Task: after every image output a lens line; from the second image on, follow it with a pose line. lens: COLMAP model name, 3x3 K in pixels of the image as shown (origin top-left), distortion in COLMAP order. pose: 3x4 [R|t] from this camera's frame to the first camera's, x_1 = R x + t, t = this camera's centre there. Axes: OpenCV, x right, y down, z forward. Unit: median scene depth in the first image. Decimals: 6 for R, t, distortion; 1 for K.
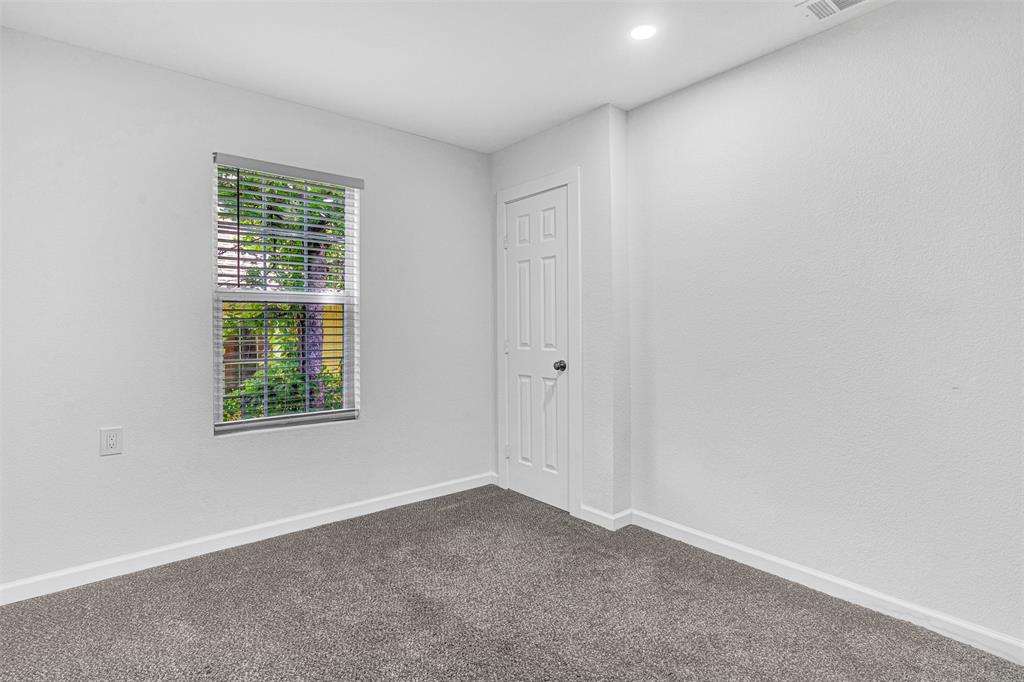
lens RADIAL K [[517.5, 0, 508.8], [0, 517.5, 326.4], [0, 0, 1]] dist [0.001542, 0.000533]
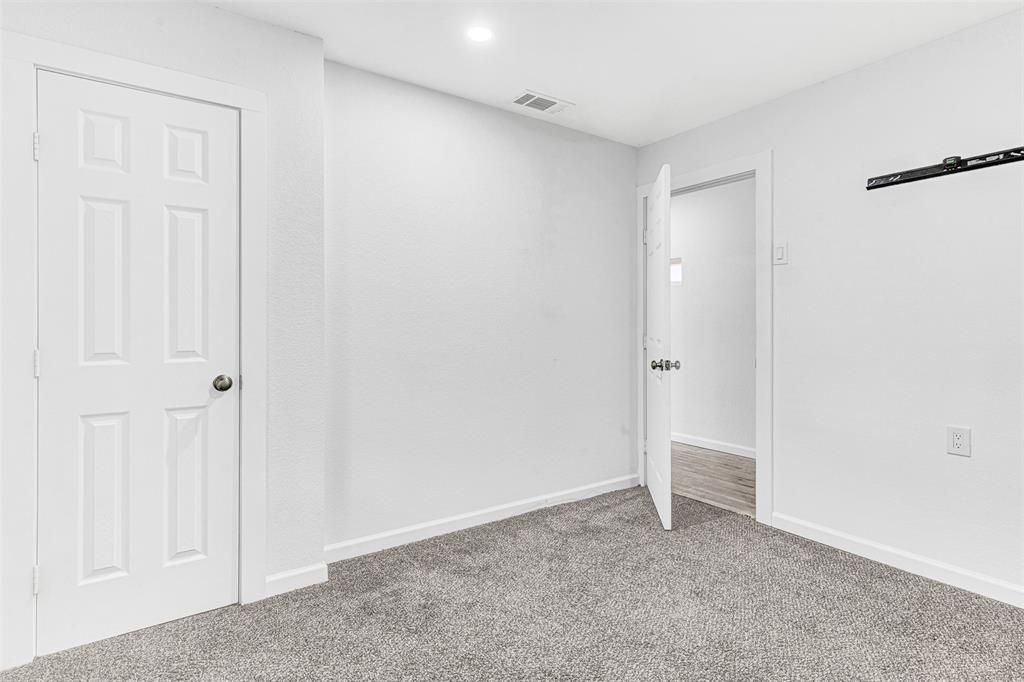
lens RADIAL K [[517.5, 0, 508.8], [0, 517.5, 326.4], [0, 0, 1]] dist [0.001542, 0.000533]
pose [[0.080336, 0.004367, 0.996758, -0.534009], [0.000888, 0.999990, -0.004453, 0.008223], [-0.996767, 0.001243, 0.080331, 0.617257]]
